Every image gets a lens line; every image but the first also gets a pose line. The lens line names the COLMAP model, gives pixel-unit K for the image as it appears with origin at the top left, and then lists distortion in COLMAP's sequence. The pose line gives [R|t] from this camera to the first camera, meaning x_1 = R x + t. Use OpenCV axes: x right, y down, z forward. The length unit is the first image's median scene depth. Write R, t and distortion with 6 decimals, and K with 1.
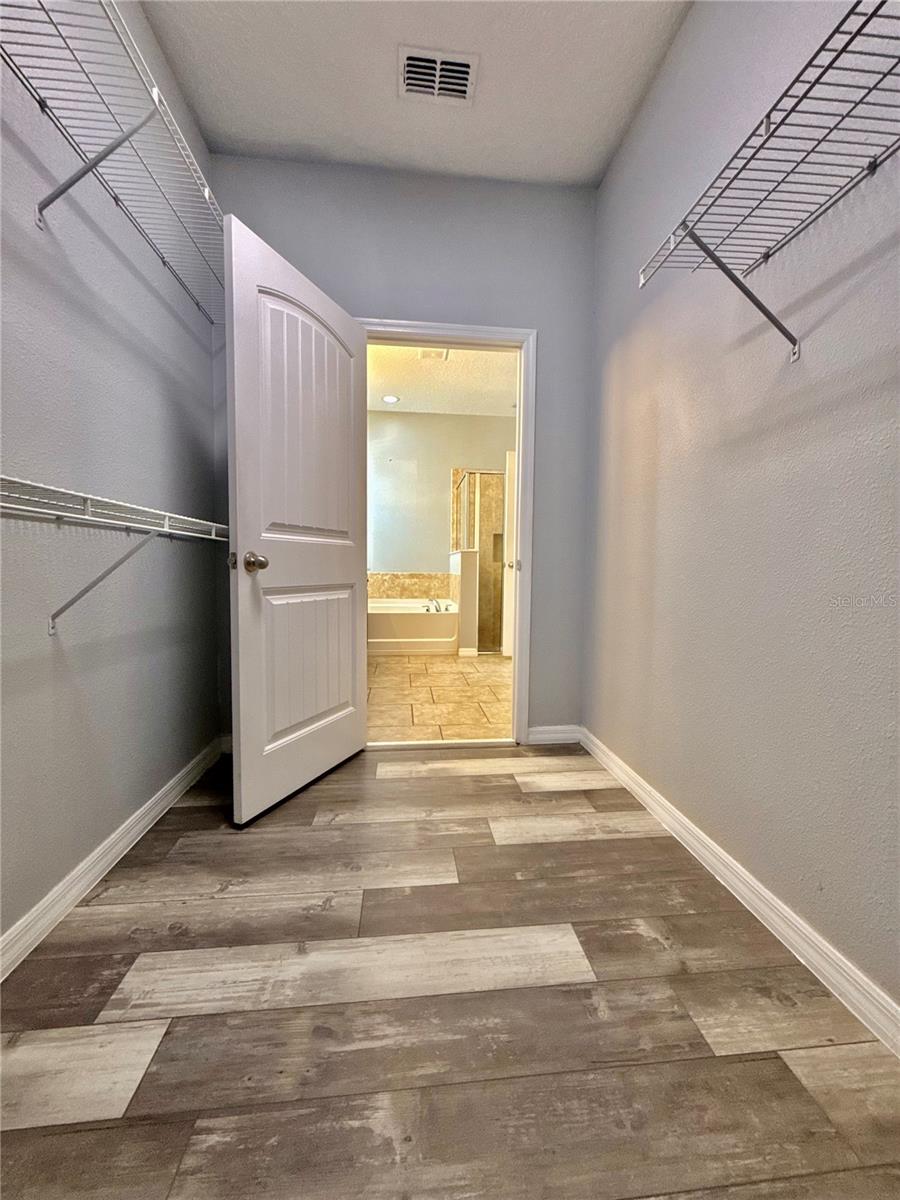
lens RADIAL K [[478.6, 0, 452.0], [0, 478.6, 597.0], [0, 0, 1]] dist [-0.000367, -0.000326]
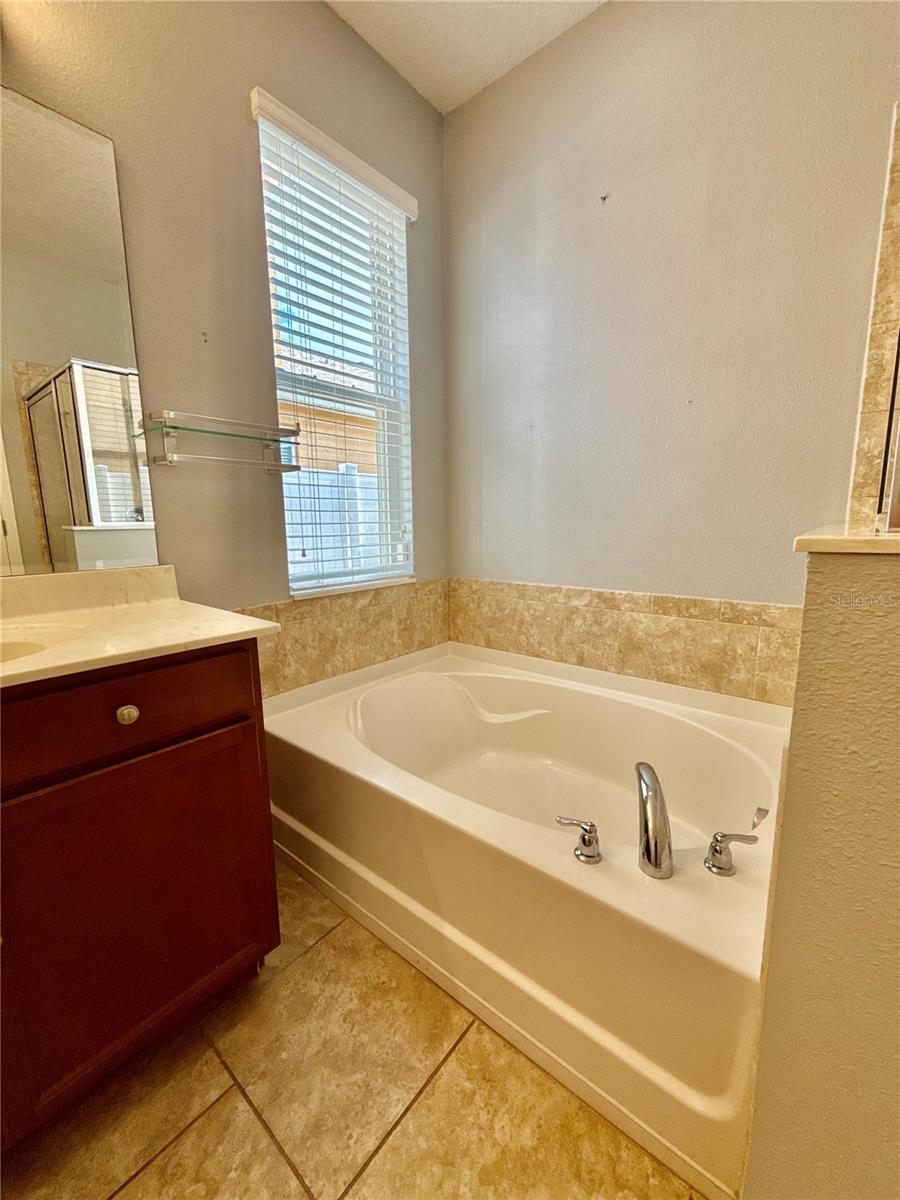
lens RADIAL K [[478.6, 0, 452.0], [0, 478.6, 597.0], [0, 0, 1]] dist [-0.000367, -0.000326]
pose [[0.701019, 0.098008, -0.706376, 0.031144], [-0.028647, 0.993582, 0.109427, -0.077489], [0.712567, -0.056475, 0.699327, 0.712656]]
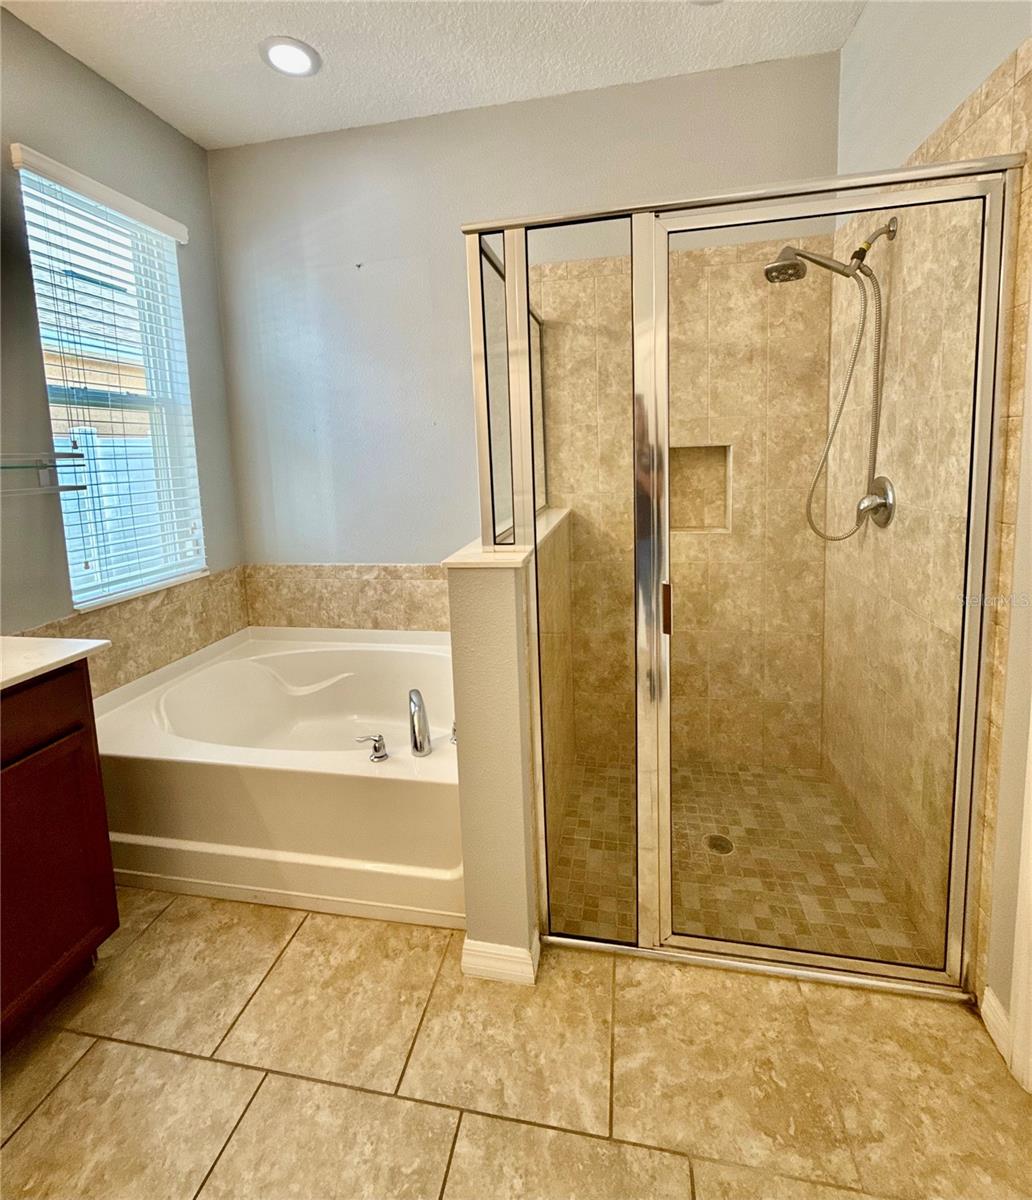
lens RADIAL K [[548.7, 0, 518.0], [0, 548.7, 509.2], [0, 0, 1]] dist [-0.000042, 0.000721]
pose [[0.956129, -0.011999, -0.292699, 0.109361], [0.025106, 0.998841, 0.041065, -0.110691], [0.291867, -0.046612, 0.955322, 0.612291]]
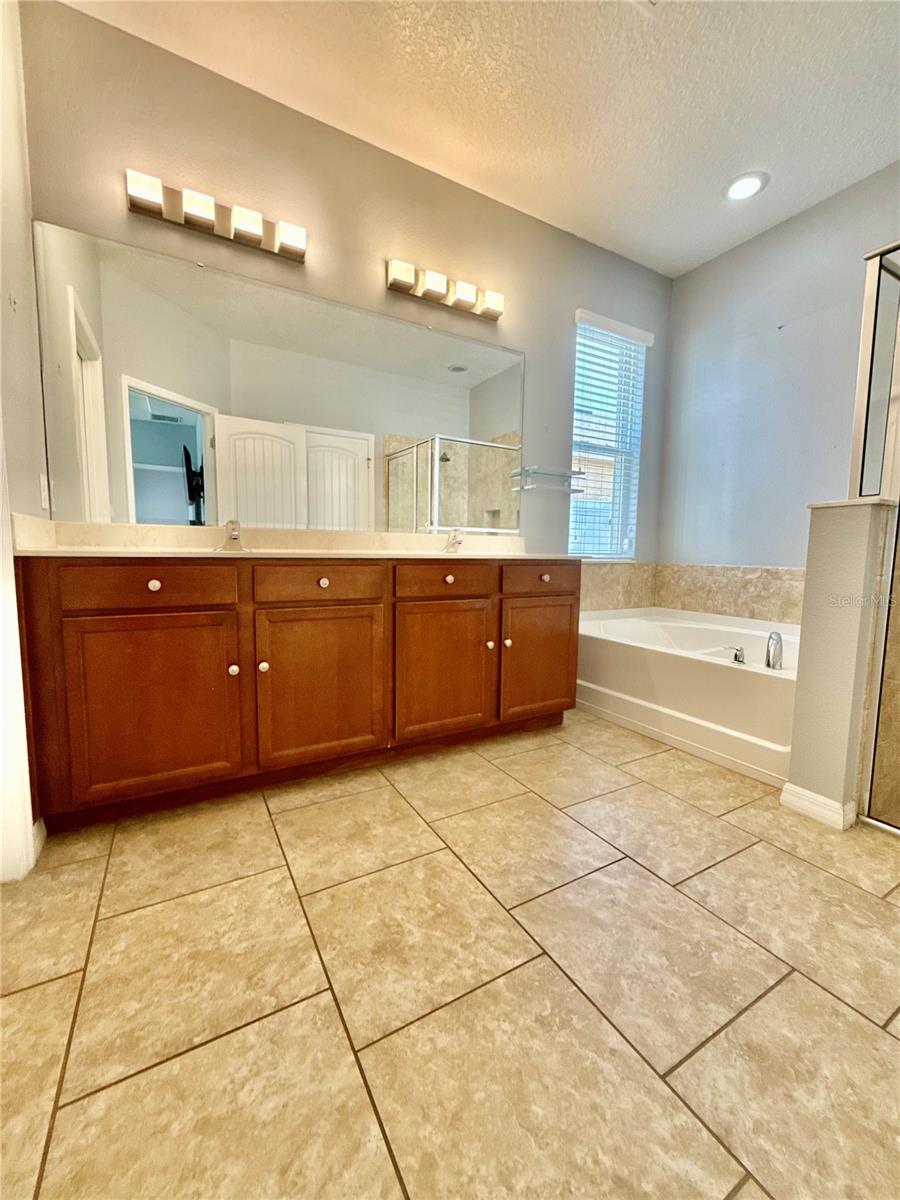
lens RADIAL K [[478.6, 0, 452.0], [0, 478.6, 597.0], [0, 0, 1]] dist [-0.000367, -0.000326]
pose [[0.406582, 0.087942, -0.909372, 0.188139], [-0.069550, 0.995447, 0.065170, -0.029937], [0.910963, 0.036750, 0.410847, 0.515240]]
